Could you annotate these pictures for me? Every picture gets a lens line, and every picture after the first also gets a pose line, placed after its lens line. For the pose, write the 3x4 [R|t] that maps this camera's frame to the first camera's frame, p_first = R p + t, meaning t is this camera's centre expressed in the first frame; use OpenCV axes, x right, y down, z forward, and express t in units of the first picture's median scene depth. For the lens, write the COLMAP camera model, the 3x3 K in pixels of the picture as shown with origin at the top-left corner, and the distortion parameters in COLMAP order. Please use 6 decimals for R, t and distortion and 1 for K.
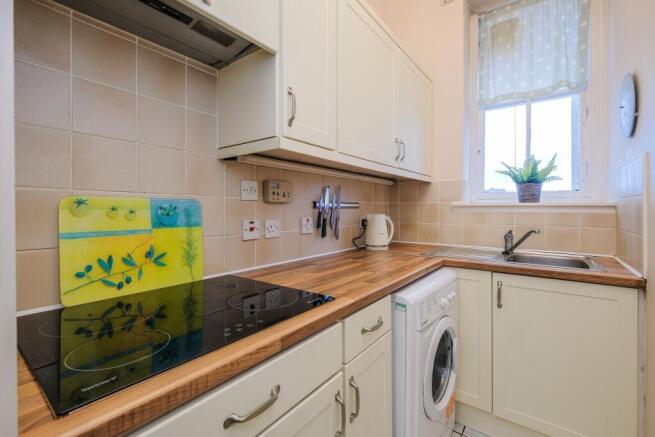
lens RADIAL K [[289.5, 0, 326.2], [0, 289.5, 215.4], [0, 0, 1]] dist [-0.005495, -0.000143]
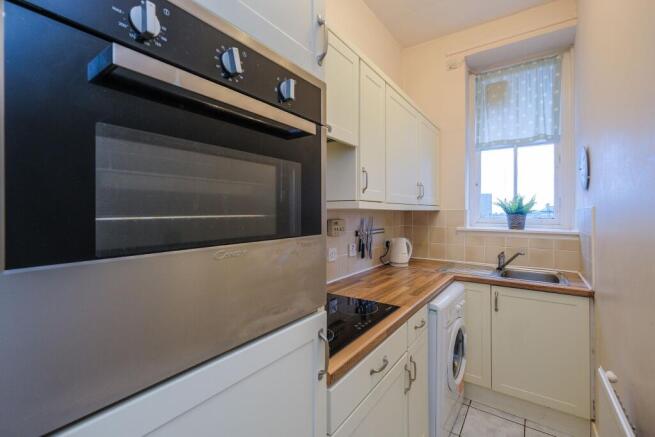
lens RADIAL K [[289.5, 0, 328.7], [0, 289.5, 215.9], [0, 0, 1]] dist [-0.005495, -0.000143]
pose [[0.999212, 0.001724, 0.039665, -0.226952], [-0.001232, 0.999922, -0.012440, -0.103797], [-0.039684, 0.012381, 0.999136, -0.311924]]
